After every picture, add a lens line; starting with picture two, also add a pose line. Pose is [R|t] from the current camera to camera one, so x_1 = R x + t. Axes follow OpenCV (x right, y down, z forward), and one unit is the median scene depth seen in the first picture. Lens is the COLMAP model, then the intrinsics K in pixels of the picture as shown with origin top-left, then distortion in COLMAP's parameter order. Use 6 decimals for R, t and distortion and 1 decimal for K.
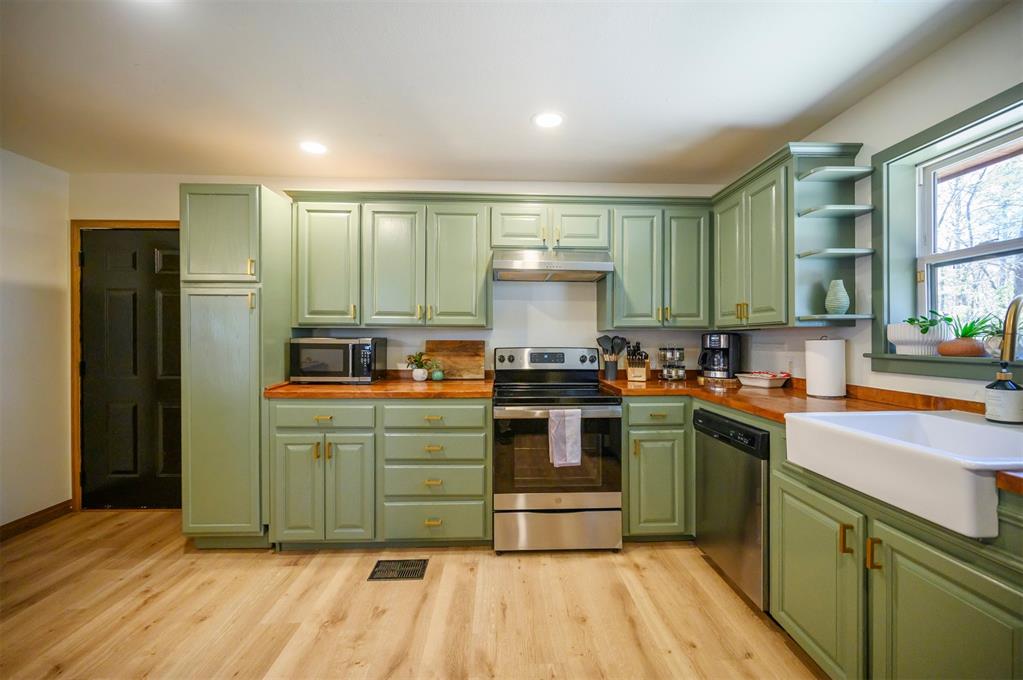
lens RADIAL K [[397.9, 0, 509.7], [0, 397.9, 339.1], [0, 0, 1]] dist [0.002177, 0.000374]
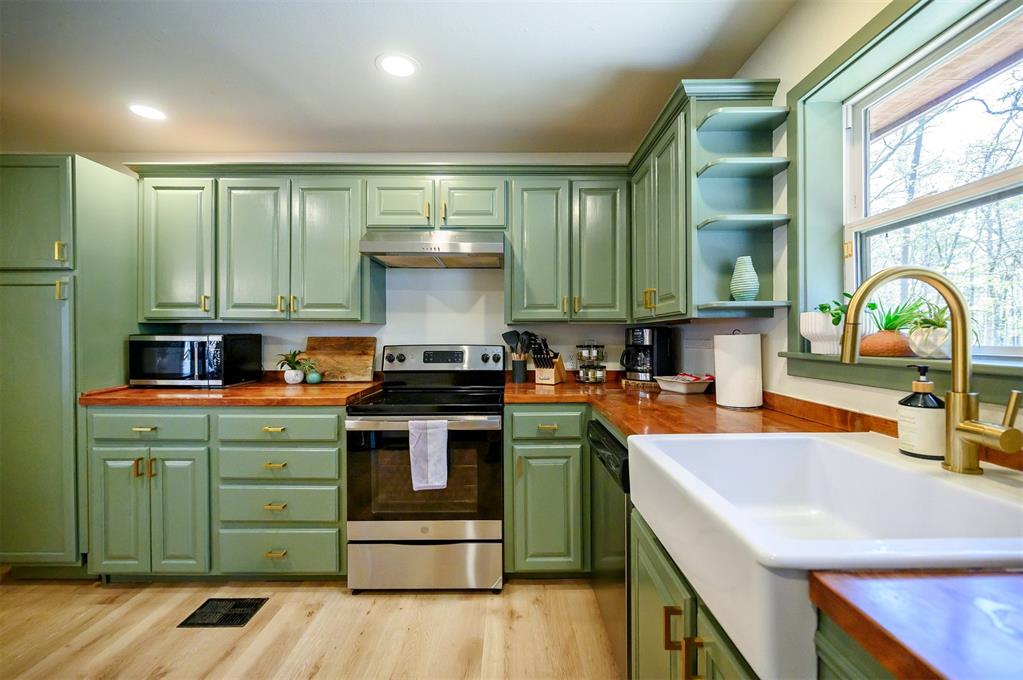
lens RADIAL K [[397.9, 0, 514.3], [0, 397.9, 337.0], [0, 0, 1]] dist [0.002177, 0.000374]
pose [[0.999299, -0.003263, -0.037296, 0.340401], [0.003368, 0.999991, 0.002766, 0.002644], [0.037286, -0.002890, 0.999300, 0.179302]]
